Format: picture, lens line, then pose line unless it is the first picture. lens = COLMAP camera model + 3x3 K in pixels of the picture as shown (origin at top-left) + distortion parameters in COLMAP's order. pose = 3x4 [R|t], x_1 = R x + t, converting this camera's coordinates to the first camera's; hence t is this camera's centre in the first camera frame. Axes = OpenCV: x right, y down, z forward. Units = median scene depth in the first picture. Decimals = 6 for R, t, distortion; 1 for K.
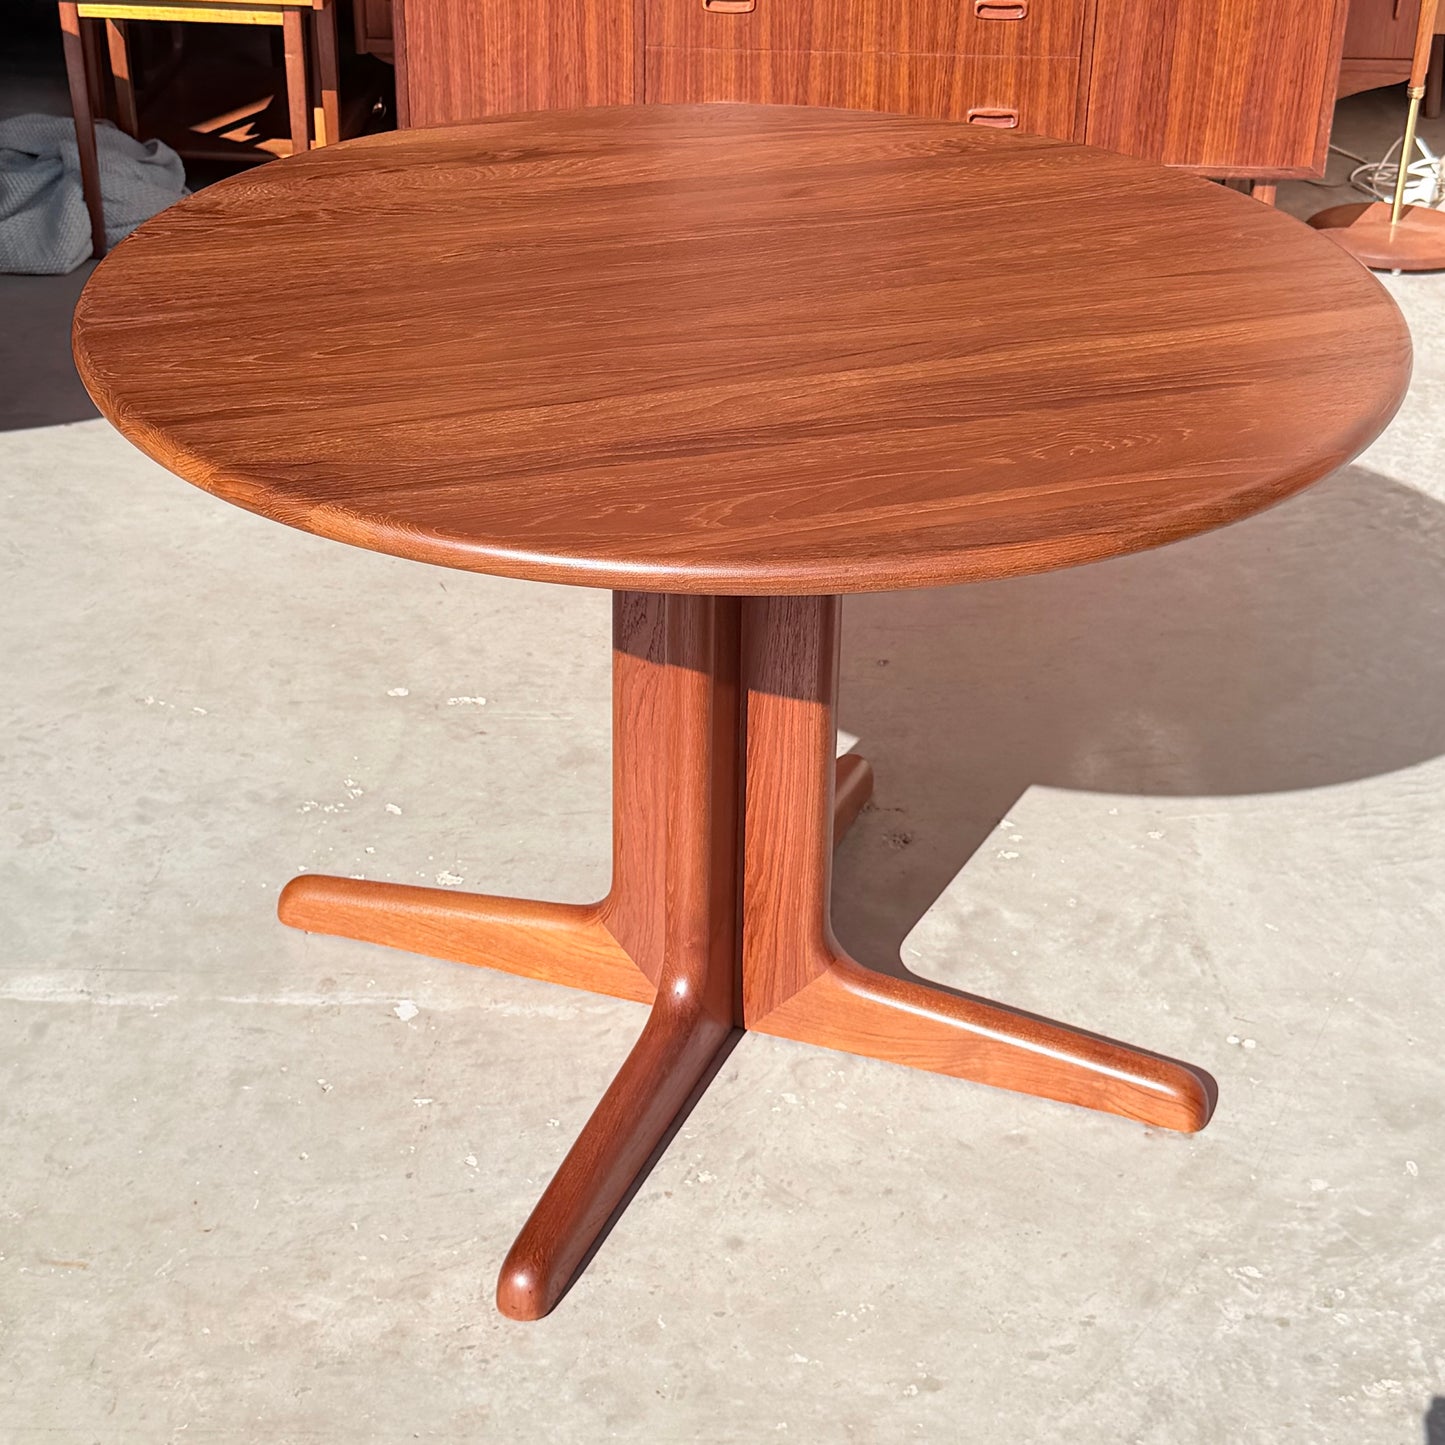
lens RADIAL K [[2598.7, 0, 722.5], [0, 2598.7, 722.5], [0, 0, 1]] dist [0.061730, 0.206752]
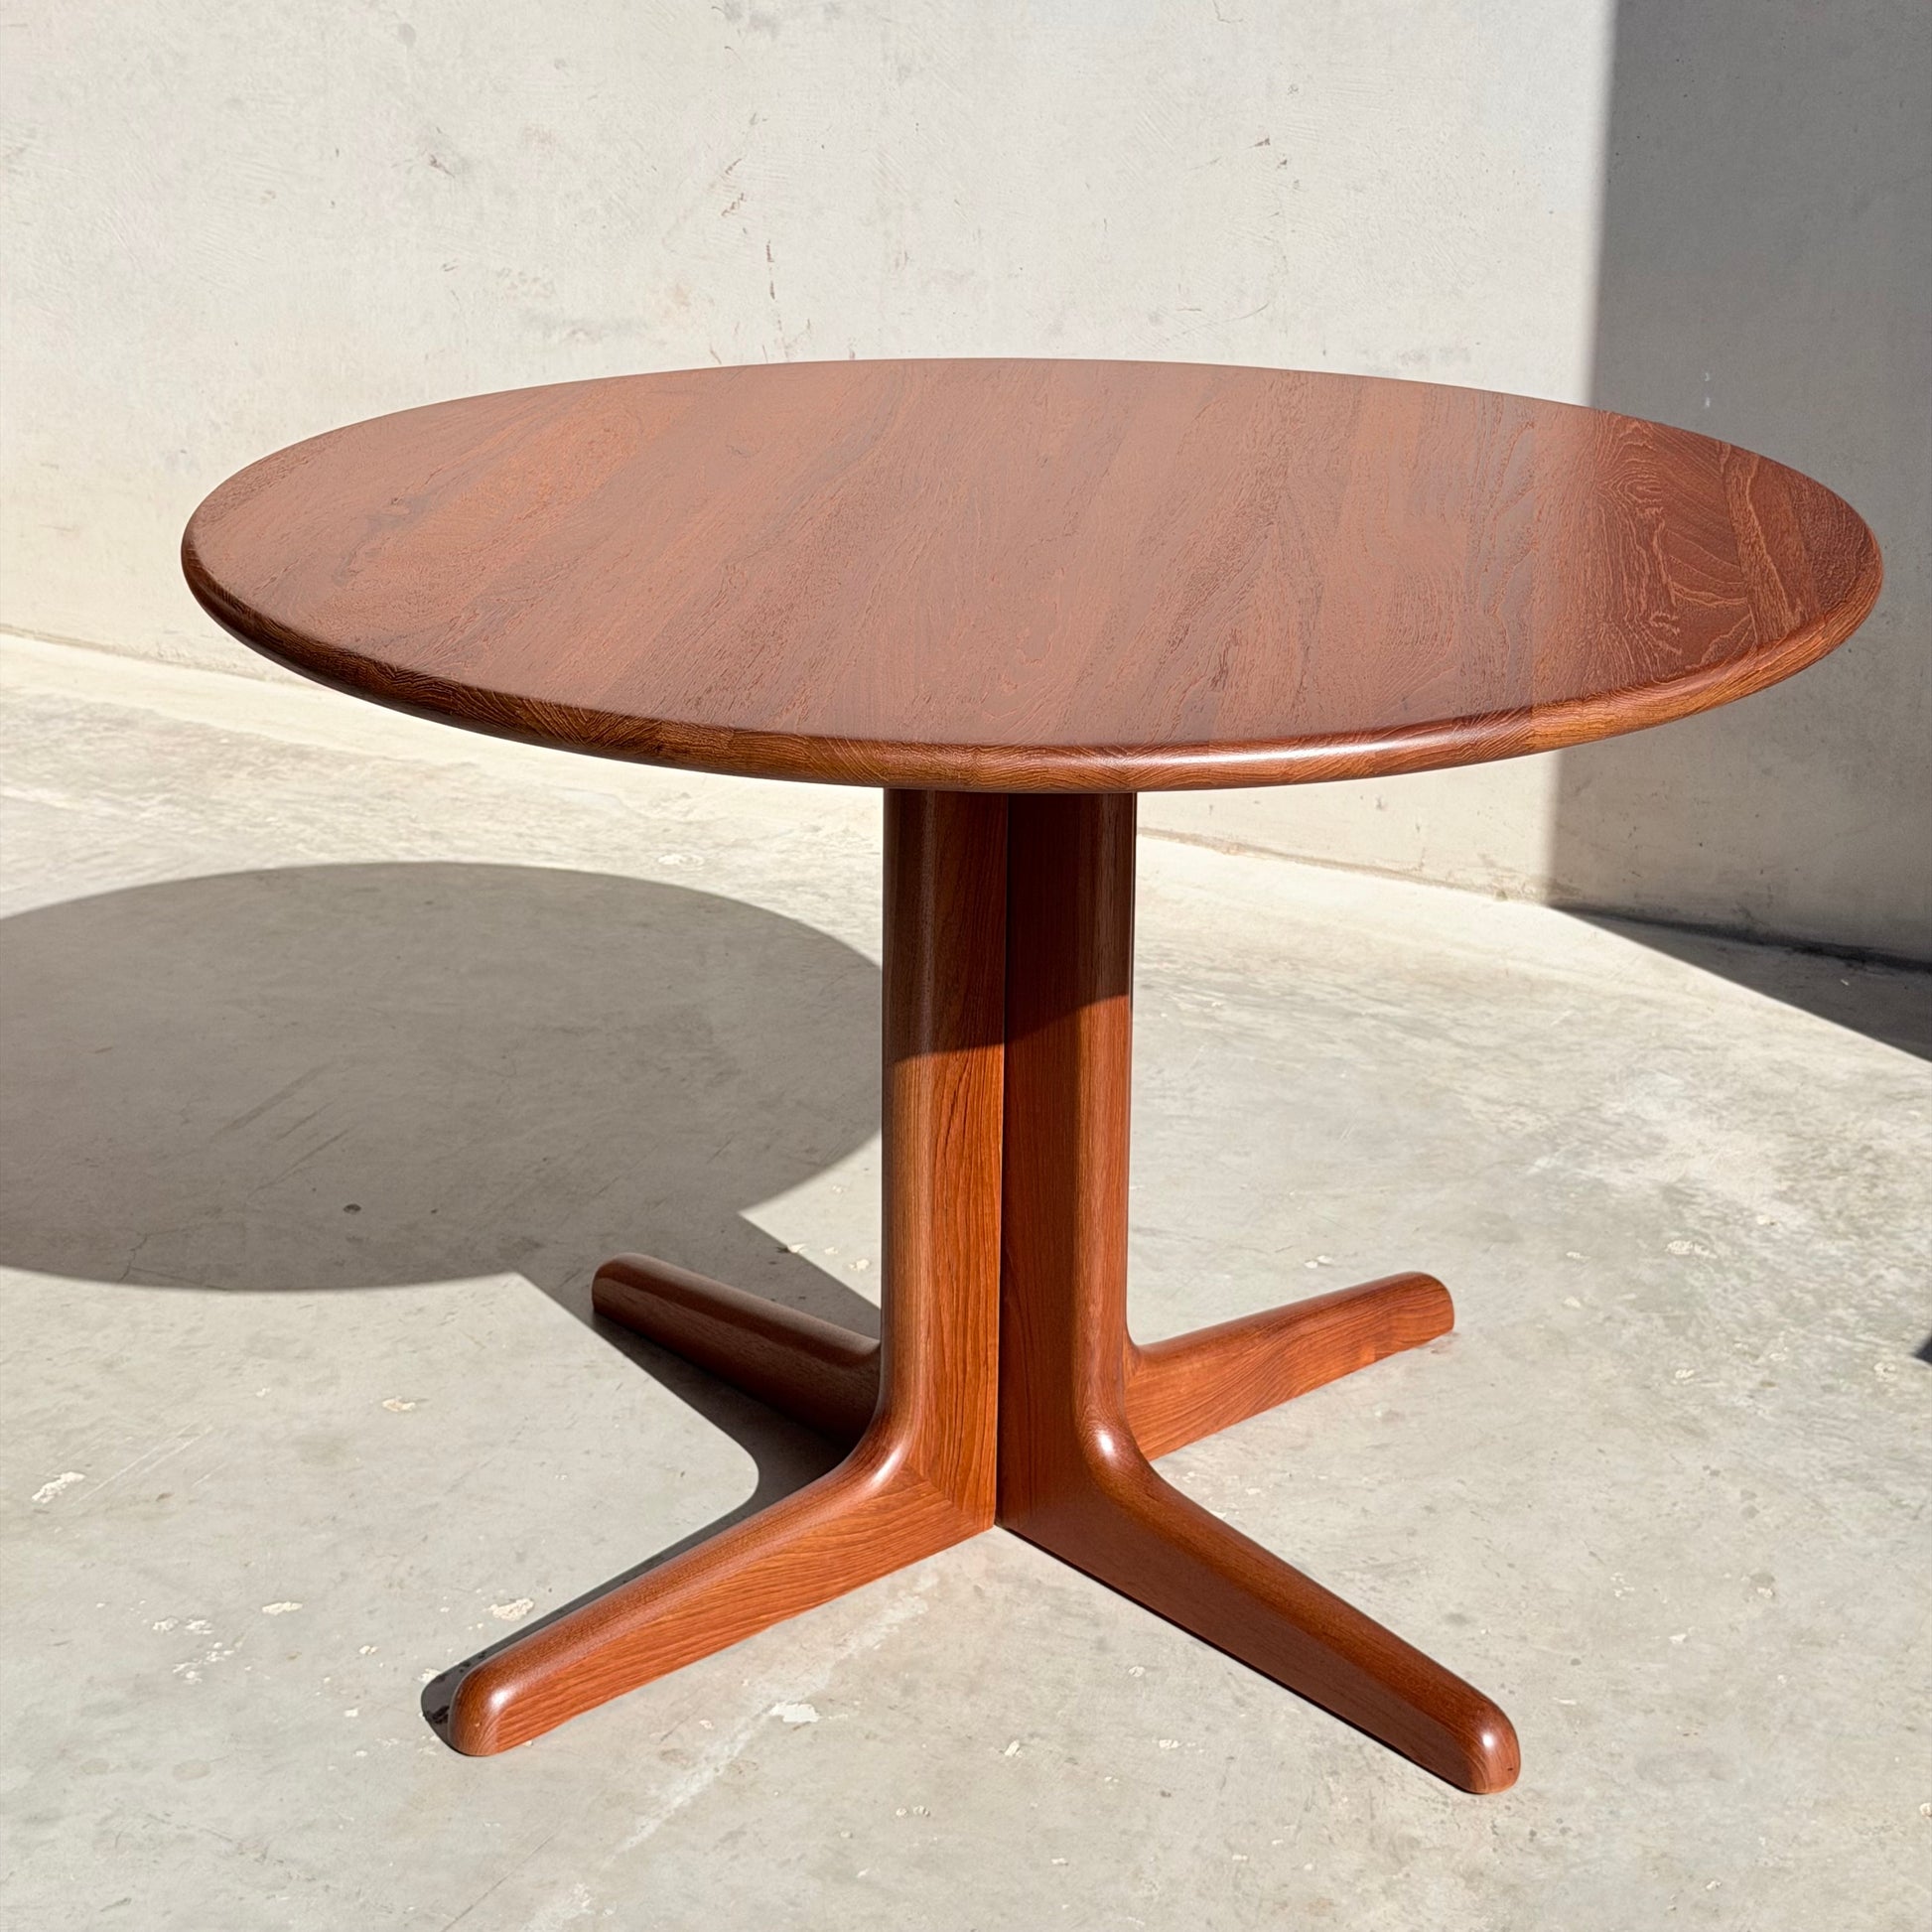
lens RADIAL K [[3577.5, 0, 966.0], [0, 3577.5, 966.0], [0, 0, 1]] dist [0.125856, -0.004342]
pose [[0.473977, -0.322228, 0.819460, -0.910925], [0.432609, 0.895791, 0.102021, -0.156895], [-0.766939, 0.306150, 0.563983, 0.439046]]
